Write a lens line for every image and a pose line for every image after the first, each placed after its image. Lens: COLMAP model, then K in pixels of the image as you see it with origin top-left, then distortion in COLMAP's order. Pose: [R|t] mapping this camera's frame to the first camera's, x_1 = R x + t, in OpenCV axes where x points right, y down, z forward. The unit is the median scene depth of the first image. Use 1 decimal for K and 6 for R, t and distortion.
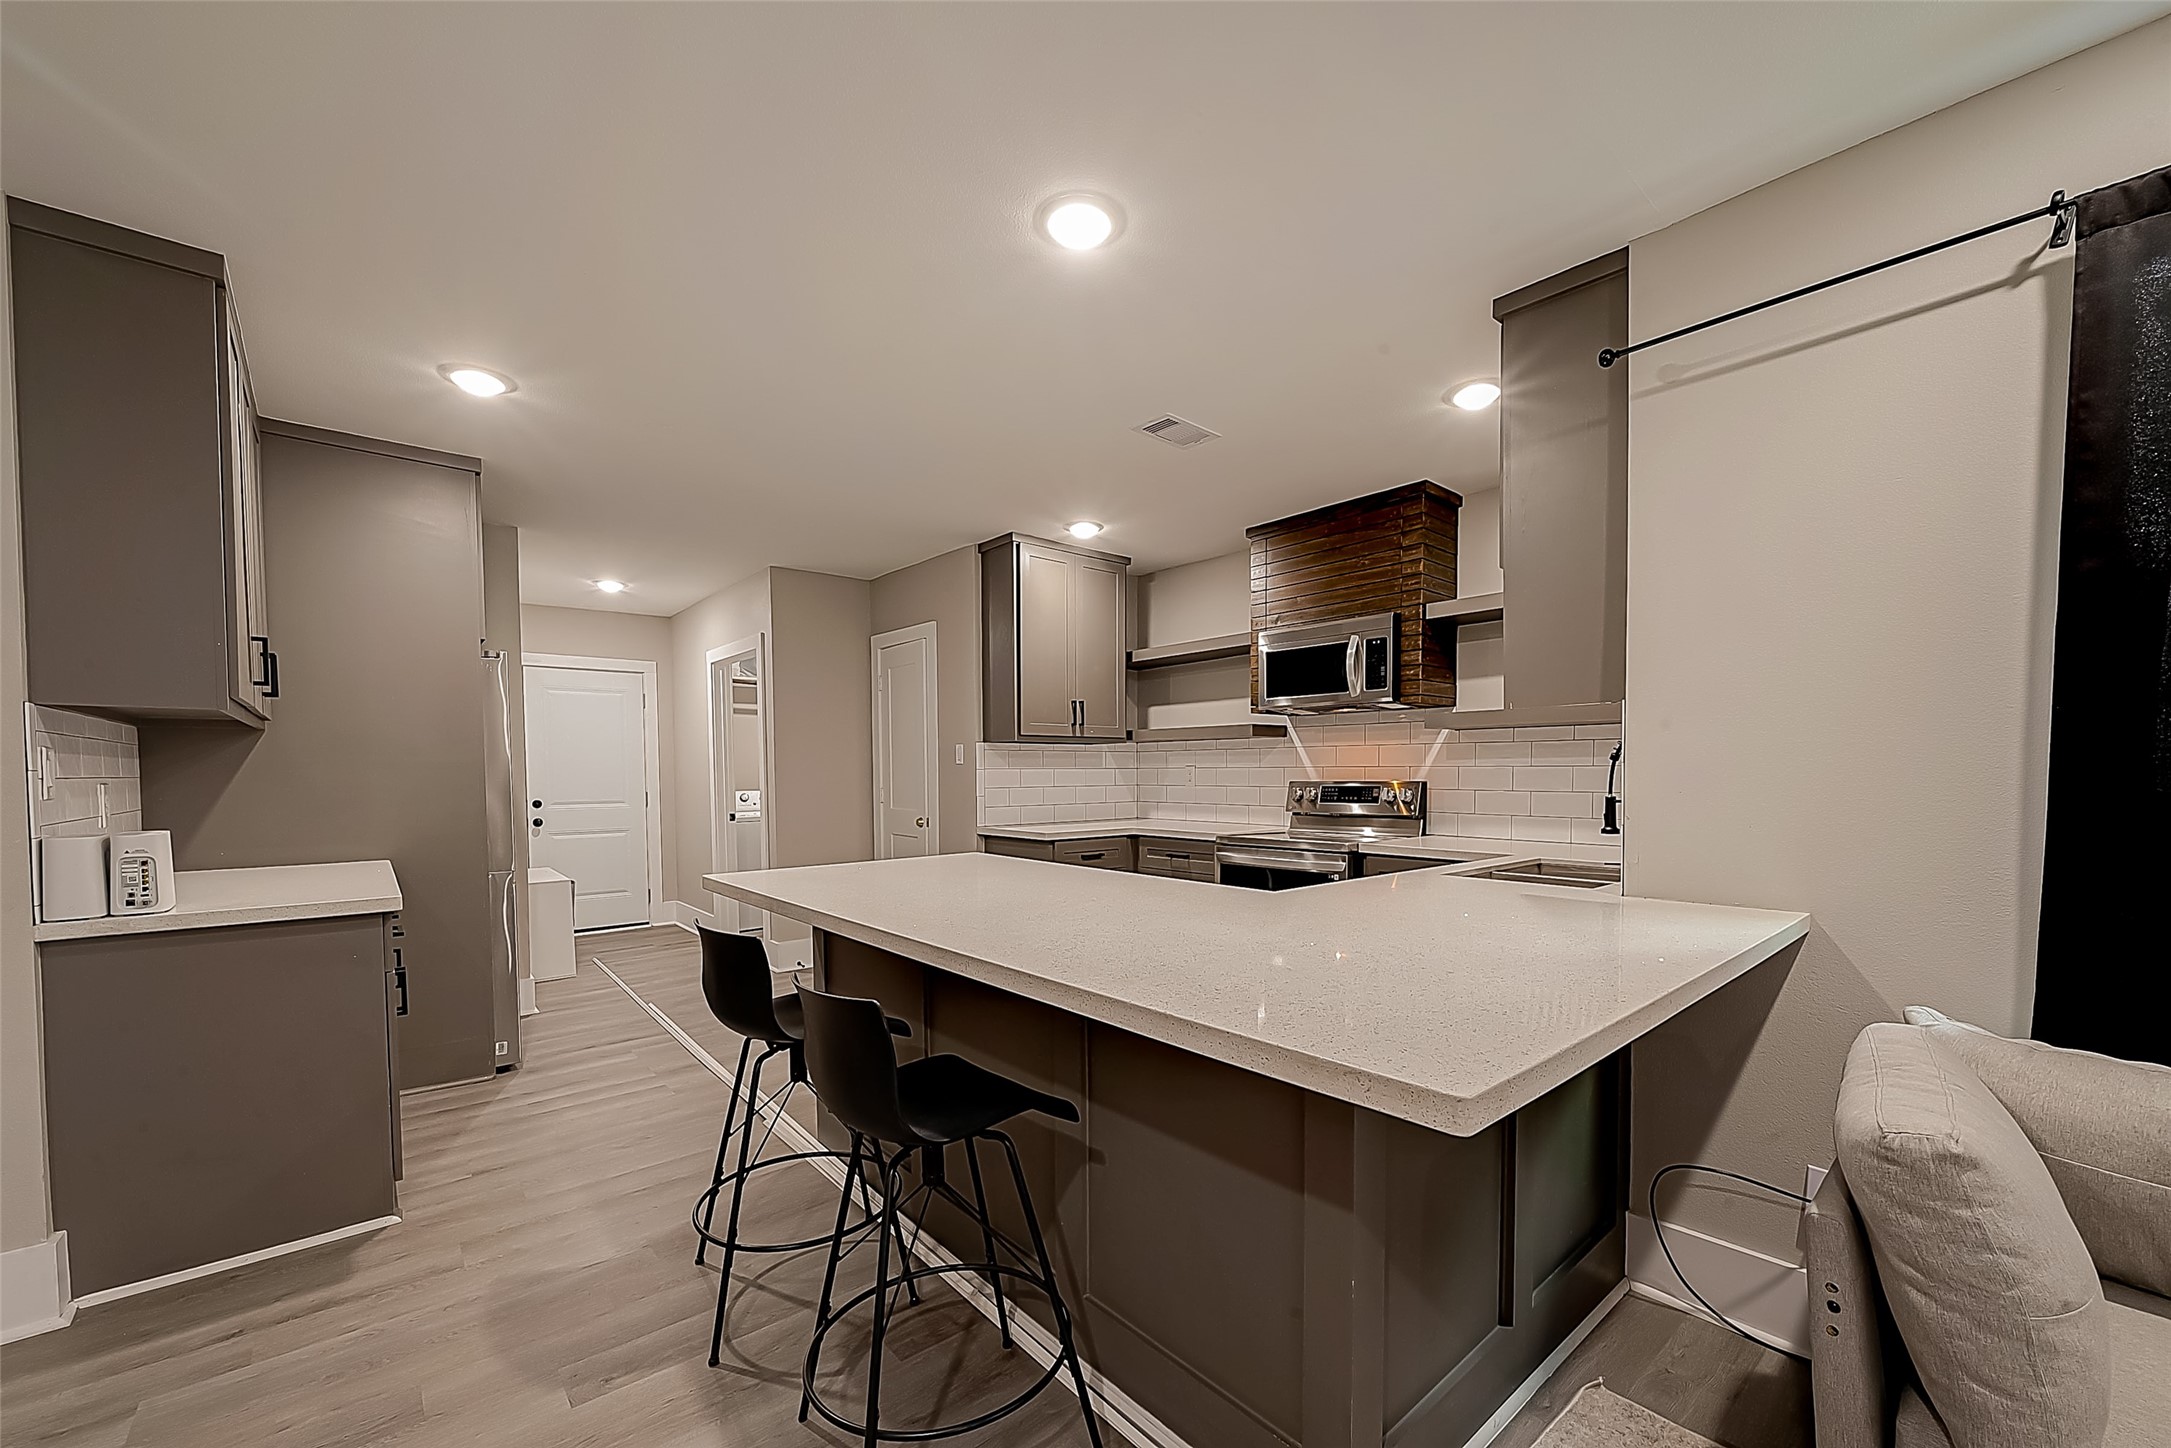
lens RADIAL K [[857.9, 0, 1095.0], [0, 857.9, 797.8], [0, 0, 1]] dist [0.000296, 0.000022]
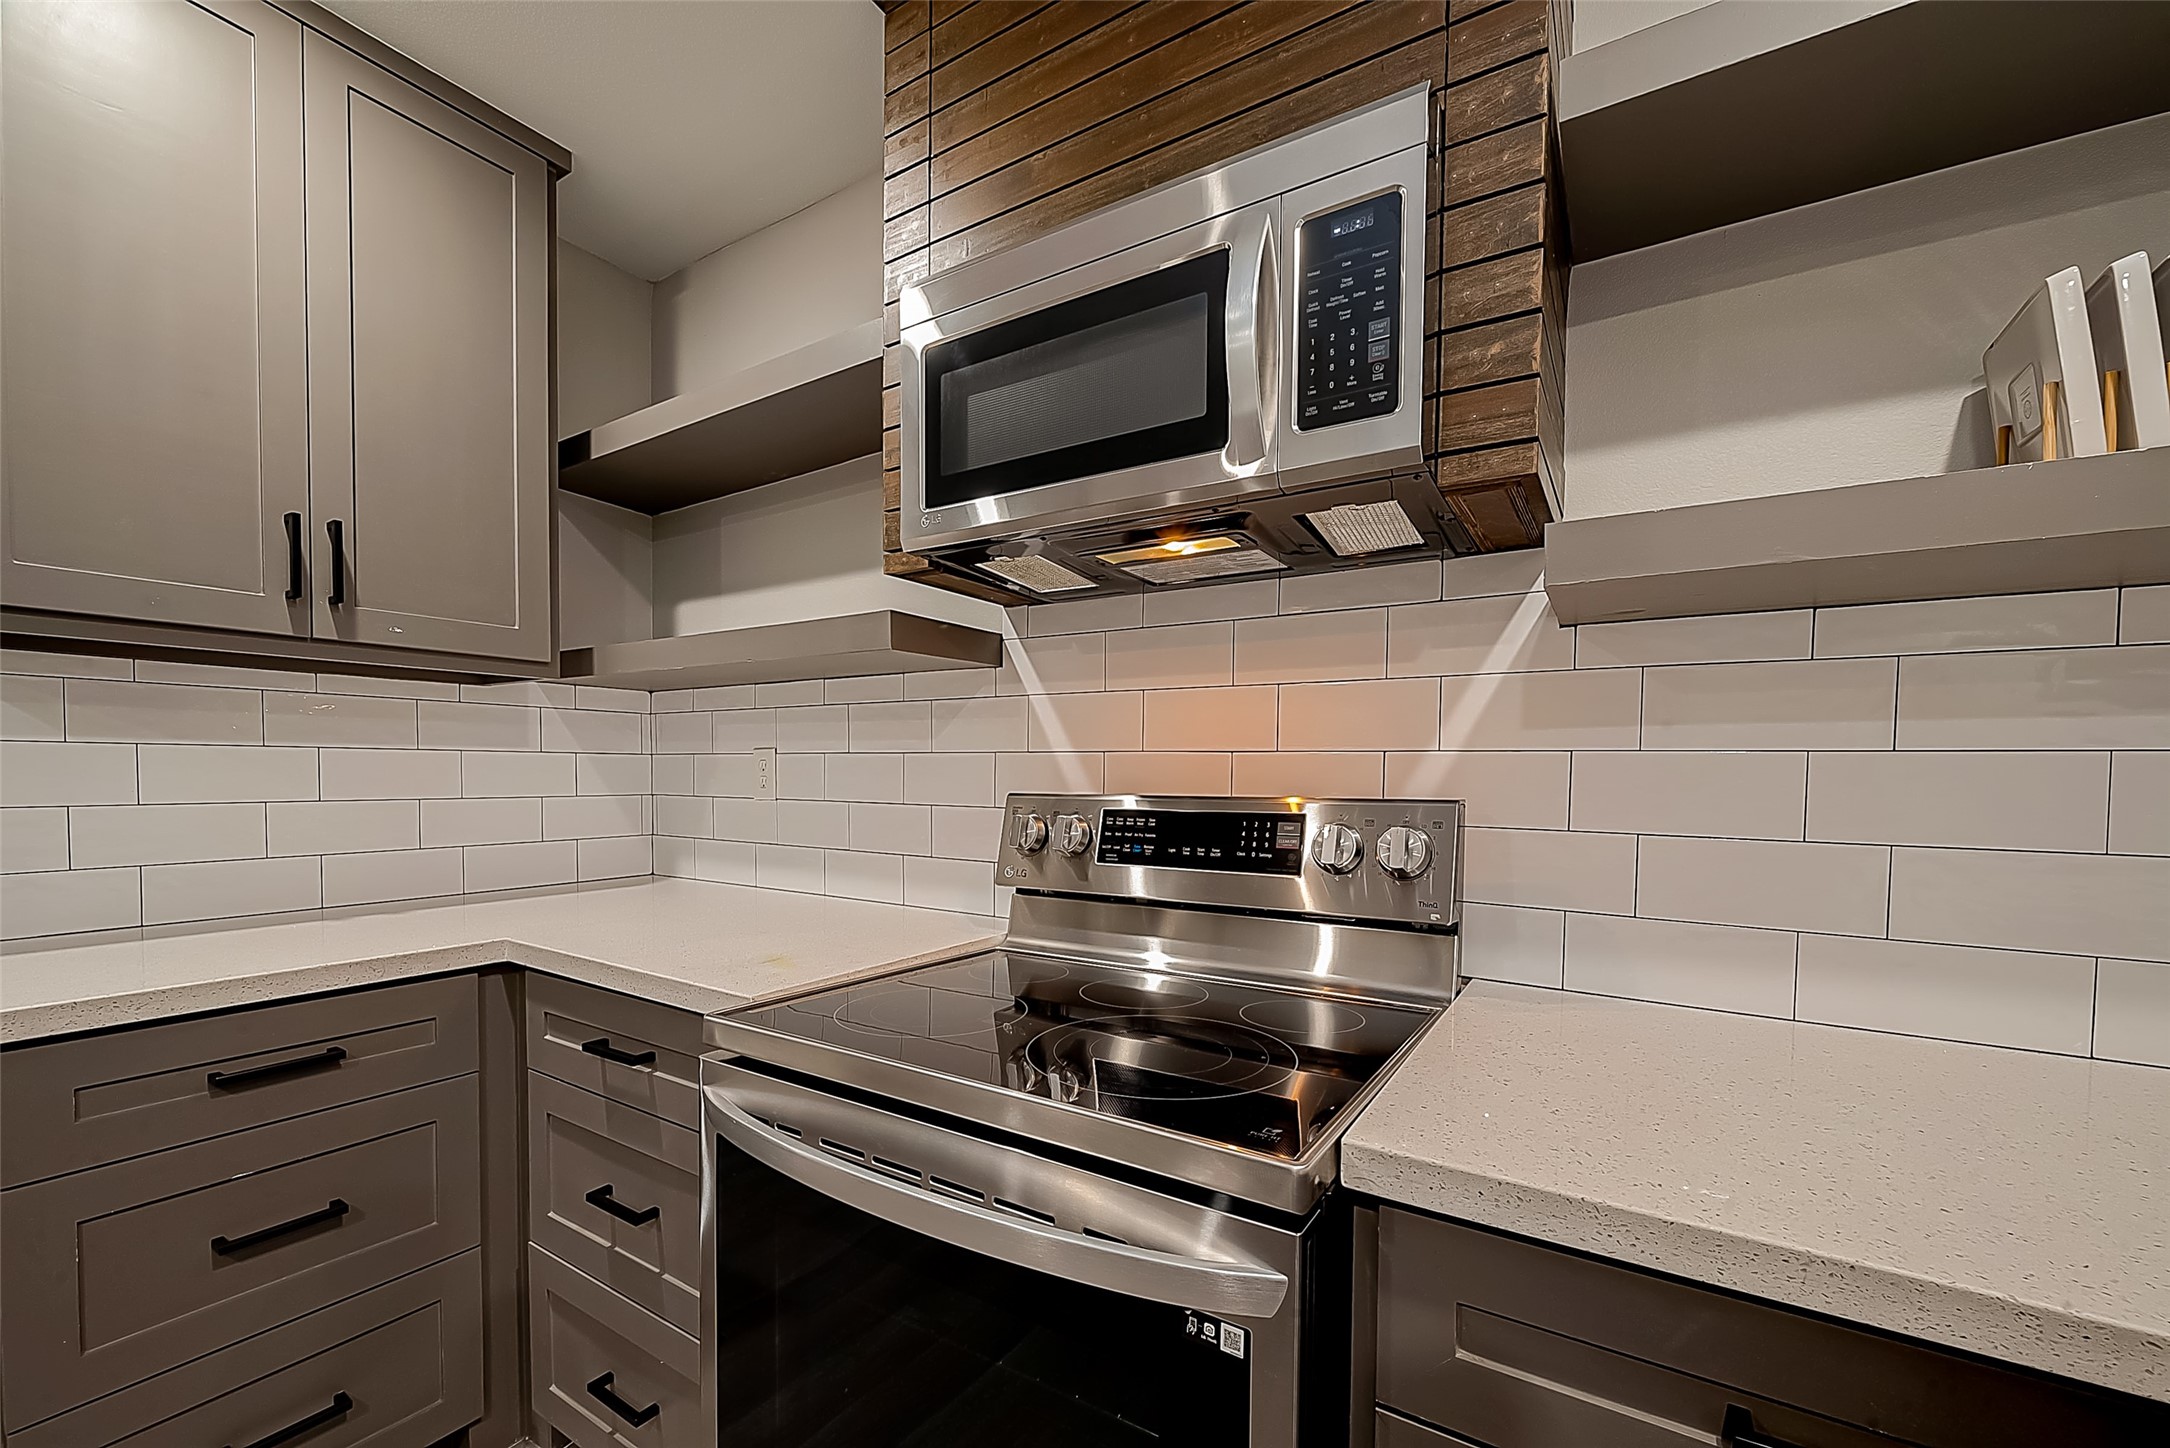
lens RADIAL K [[857.5, 0, 1101.9], [0, 857.5, 799.0], [0, 0, 1]] dist [0.000296, 0.000022]
pose [[0.952389, 0.005825, 0.304831, 0.156525], [-0.005020, 0.999982, -0.003423, -0.015416], [-0.304845, 0.001730, 0.952400, 0.656597]]
